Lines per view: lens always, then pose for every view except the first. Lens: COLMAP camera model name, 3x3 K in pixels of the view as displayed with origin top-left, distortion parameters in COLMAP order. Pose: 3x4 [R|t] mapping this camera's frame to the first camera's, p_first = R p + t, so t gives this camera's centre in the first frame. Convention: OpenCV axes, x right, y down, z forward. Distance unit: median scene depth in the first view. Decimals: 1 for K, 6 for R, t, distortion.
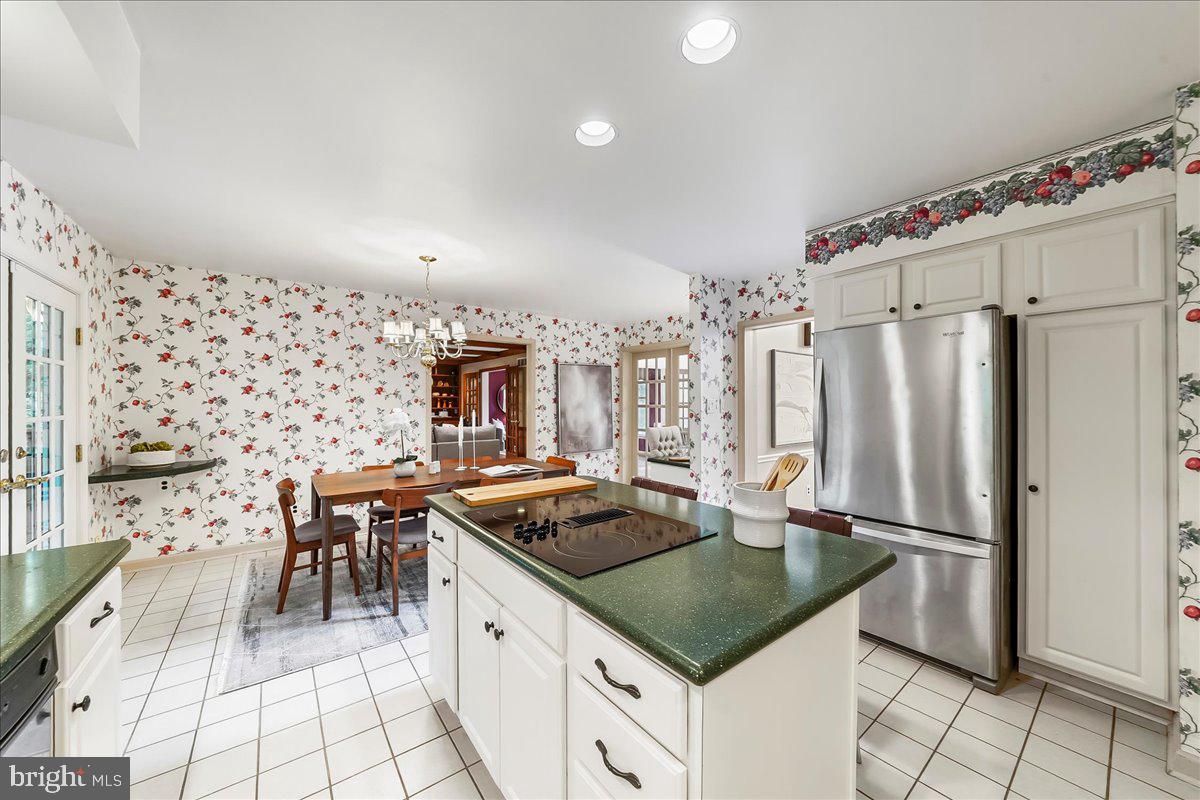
lens RADIAL K [[434.8, 0, 597.0], [0, 434.8, 398.0], [0, 0, 1]] dist [-0.001945, -0.000191]
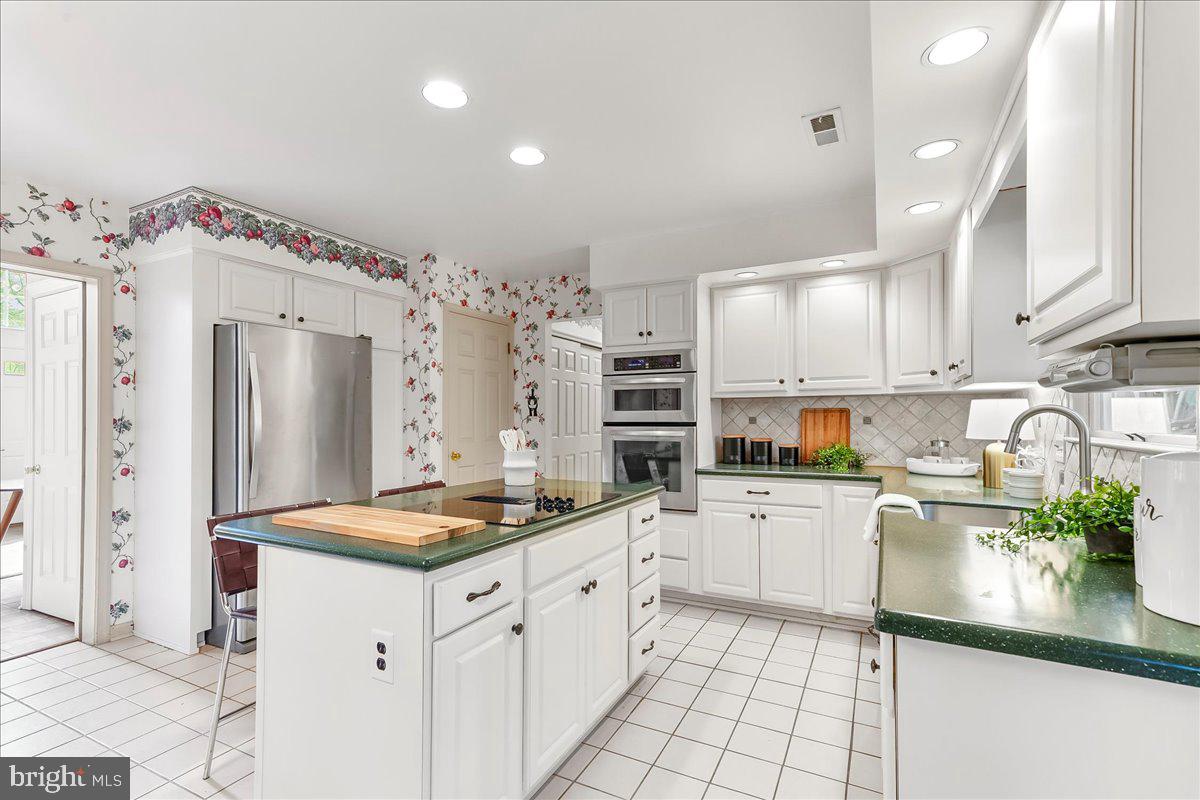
lens RADIAL K [[546.6, 0, 585.1], [0, 546.6, 415.3], [0, 0, 1]] dist [0.008153, 0.002505]
pose [[-0.412627, 0.009437, 0.910851, -0.942294], [0.002667, 0.999955, -0.009152, 0.059738], [-0.910896, -0.001347, -0.412633, 0.994053]]
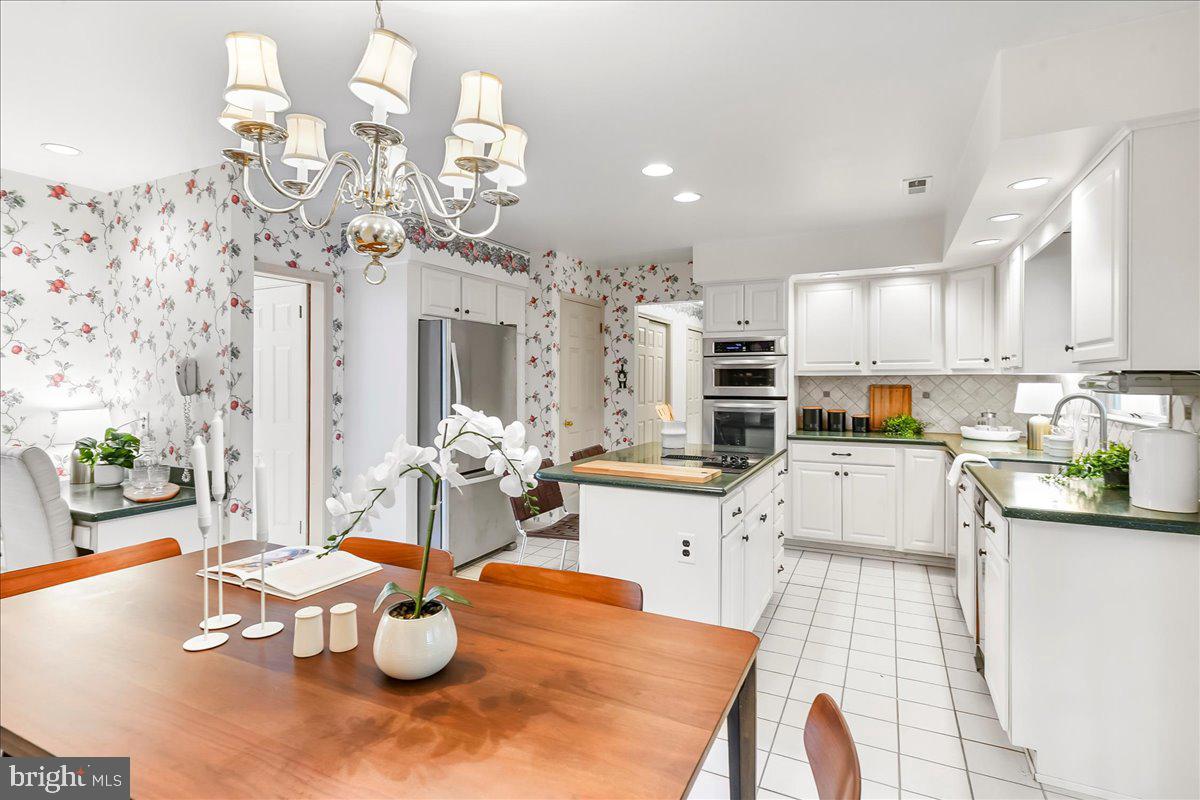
lens RADIAL K [[584.1, 0, 585.0], [0, 584.1, 381.8], [0, 0, 1]] dist [0.005676, -0.001172]
pose [[-0.428042, 0.000095, 0.903759, -1.188182], [-0.000087, 1.000000, -0.000146, 0.013335], [-0.903759, -0.000141, -0.428042, 1.580064]]
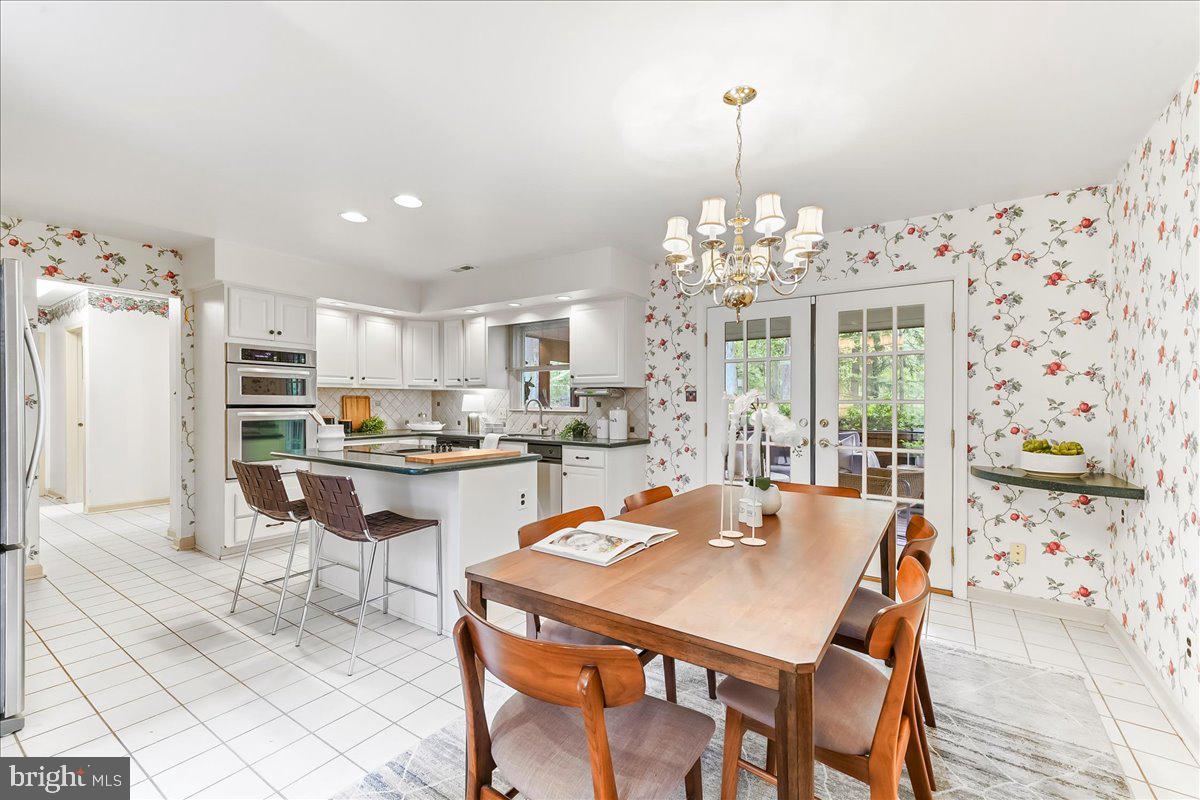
lens RADIAL K [[507.8, 0, 594.7], [0, 507.8, 402.4], [0, 0, 1]] dist [0.012394, 0.000533]
pose [[-0.953781, -0.000396, -0.300502, -0.062741], [-0.000134, 1.000000, -0.000891, 0.058921], [0.300503, -0.000809, -0.953781, 2.324467]]
